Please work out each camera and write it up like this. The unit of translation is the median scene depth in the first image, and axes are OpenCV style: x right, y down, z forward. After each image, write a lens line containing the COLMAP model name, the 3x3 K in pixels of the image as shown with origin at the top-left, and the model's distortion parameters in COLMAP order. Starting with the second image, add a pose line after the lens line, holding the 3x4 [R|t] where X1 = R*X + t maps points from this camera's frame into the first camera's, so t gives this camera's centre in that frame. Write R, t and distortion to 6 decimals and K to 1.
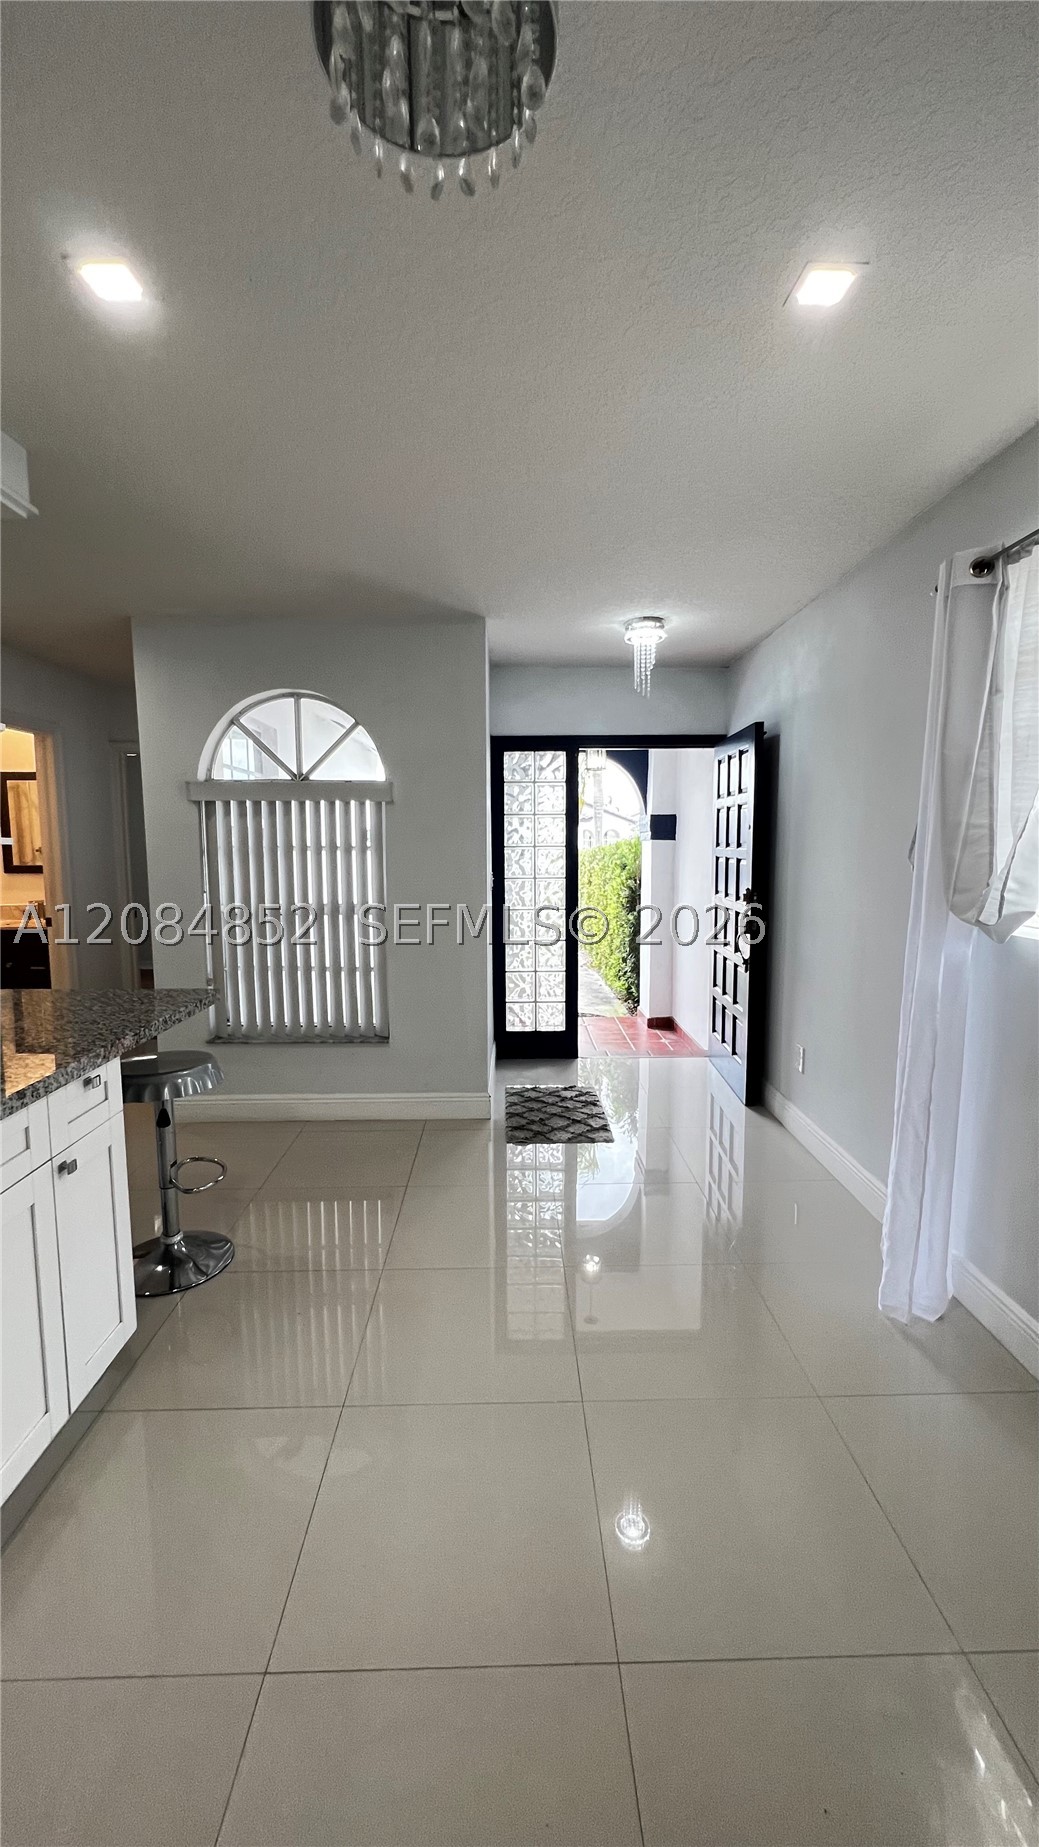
lens RADIAL K [[740.8, 0, 523.7], [0, 740.8, 922.1], [0, 0, 1]] dist [-0.002278, 0.000398]
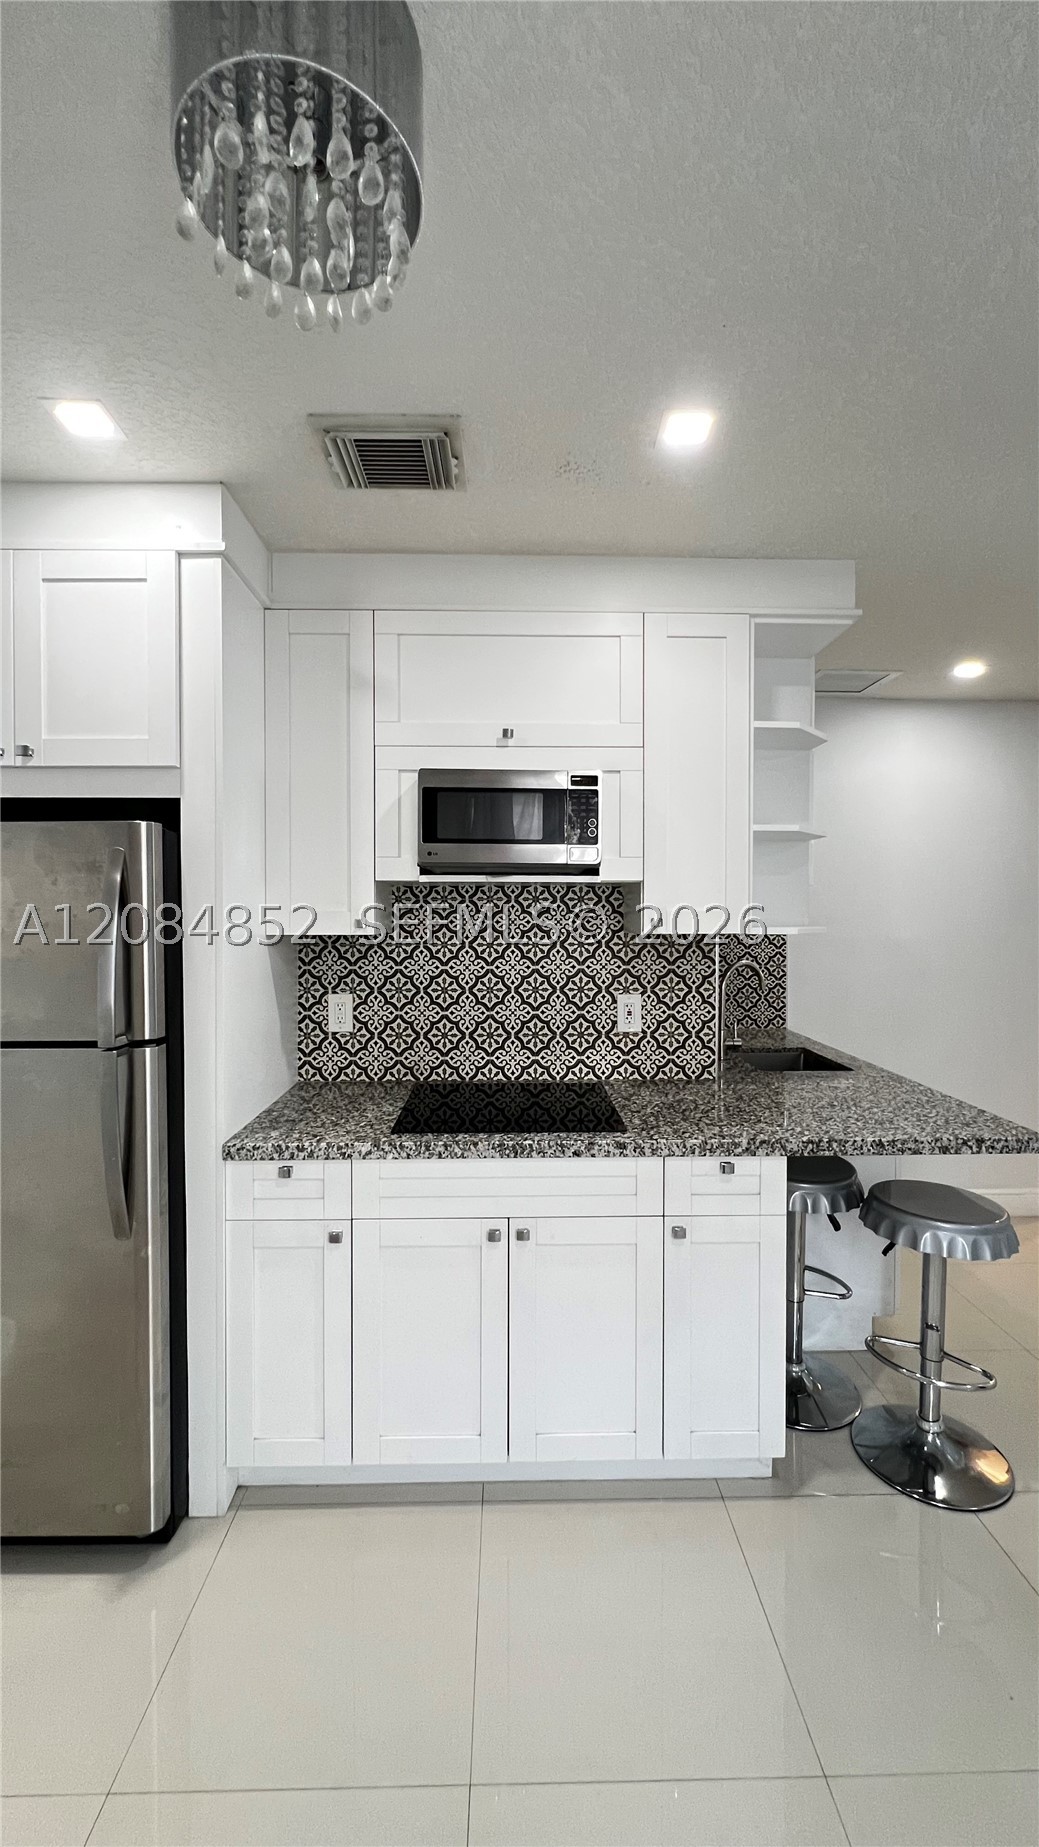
lens RADIAL K [[740.8, 0, 523.7], [0, 740.8, 922.1], [0, 0, 1]] dist [-0.002278, 0.000398]
pose [[-0.005380, 0.014017, -0.999887, 0.197946], [-0.104164, 0.994454, 0.014501, -0.048987], [0.994546, 0.104230, -0.003890, 0.303394]]
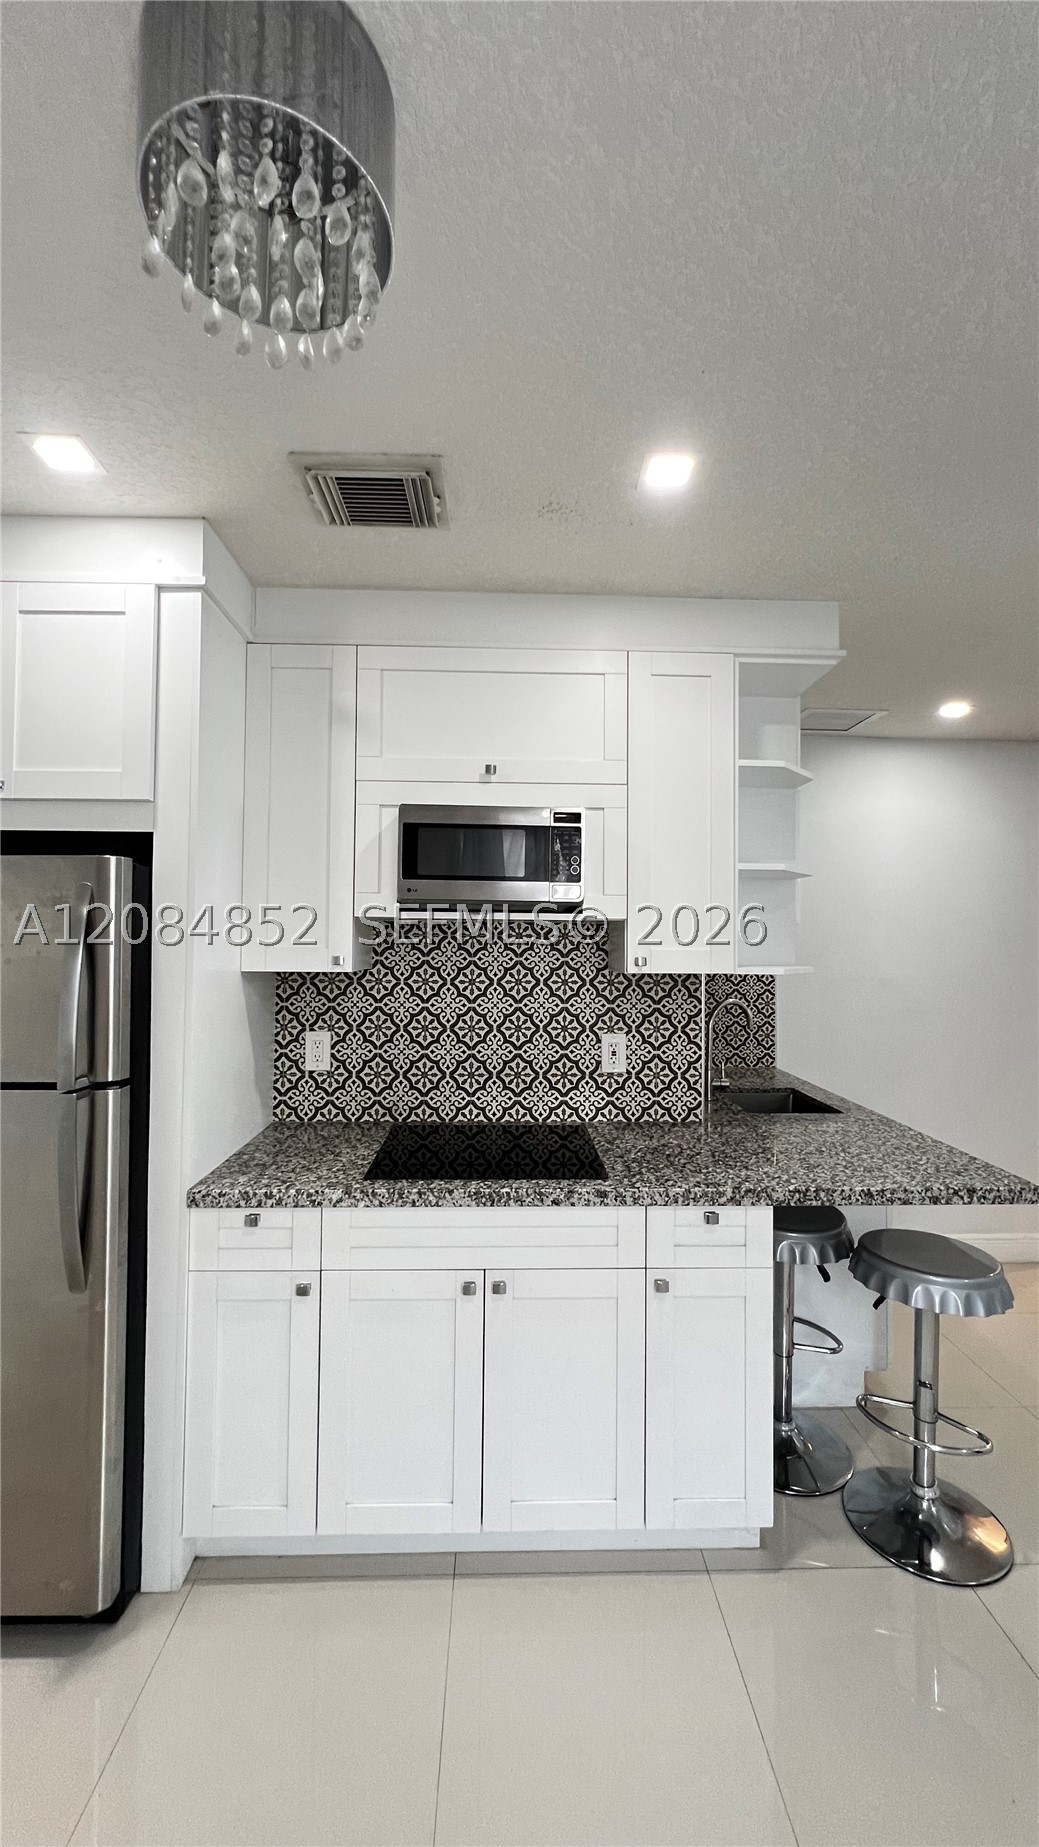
lens RADIAL K [[740.8, 0, 523.7], [0, 740.8, 922.1], [0, 0, 1]] dist [-0.002278, 0.000398]
pose [[0.003551, -0.027223, -0.999623, 0.188055], [-0.112283, 0.993297, -0.027450, -0.055091], [0.993670, 0.112338, 0.000471, 0.311105]]
